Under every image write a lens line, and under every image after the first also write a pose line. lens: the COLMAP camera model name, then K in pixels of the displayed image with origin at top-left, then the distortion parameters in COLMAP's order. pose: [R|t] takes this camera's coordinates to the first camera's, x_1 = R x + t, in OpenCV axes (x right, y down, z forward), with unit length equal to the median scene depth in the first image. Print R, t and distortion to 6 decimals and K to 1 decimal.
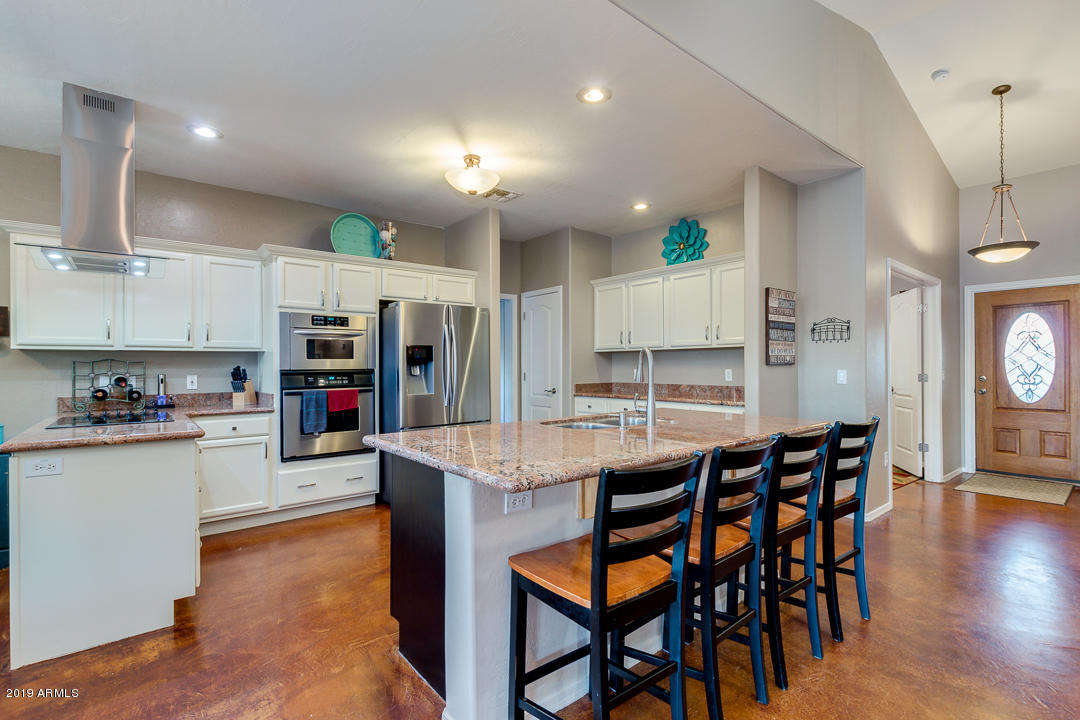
lens RADIAL K [[495.3, 0, 545.1], [0, 495.3, 364.9], [0, 0, 1]] dist [0.003343, 0.000258]
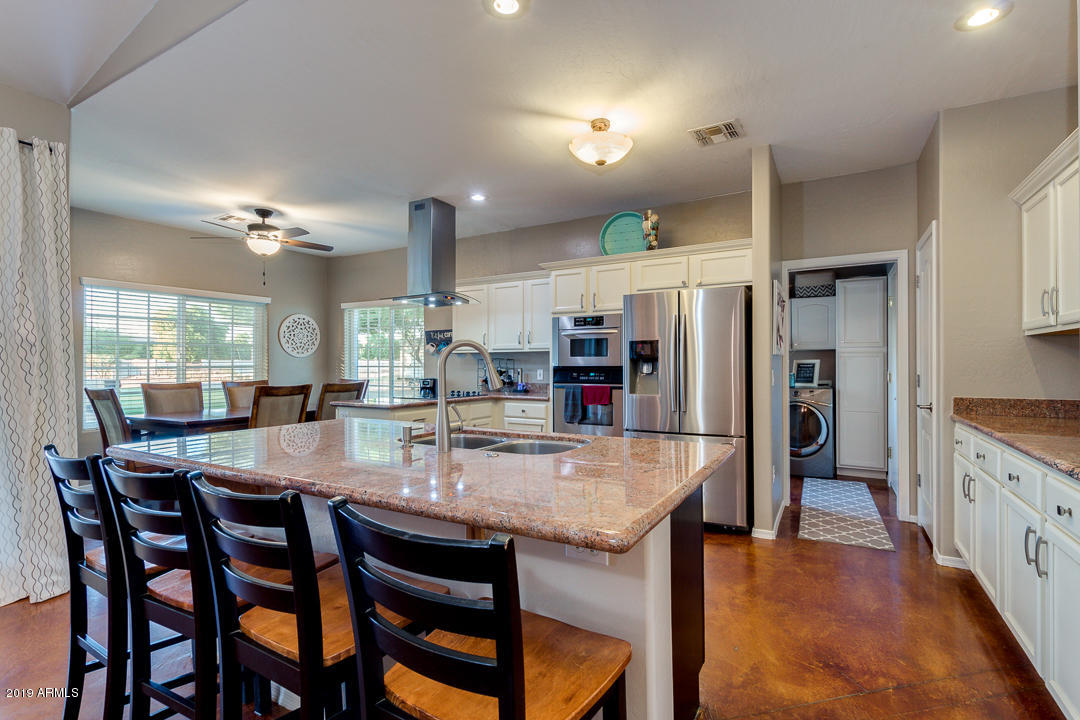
lens RADIAL K [[495.3, 0, 542.7], [0, 495.3, 358.0], [0, 0, 1]] dist [0.003343, 0.000258]
pose [[0.347854, -0.006087, -0.937529, 0.553658], [-0.000379, 0.999978, -0.006633, -0.001378], [0.937549, 0.002663, 0.347844, 0.540694]]
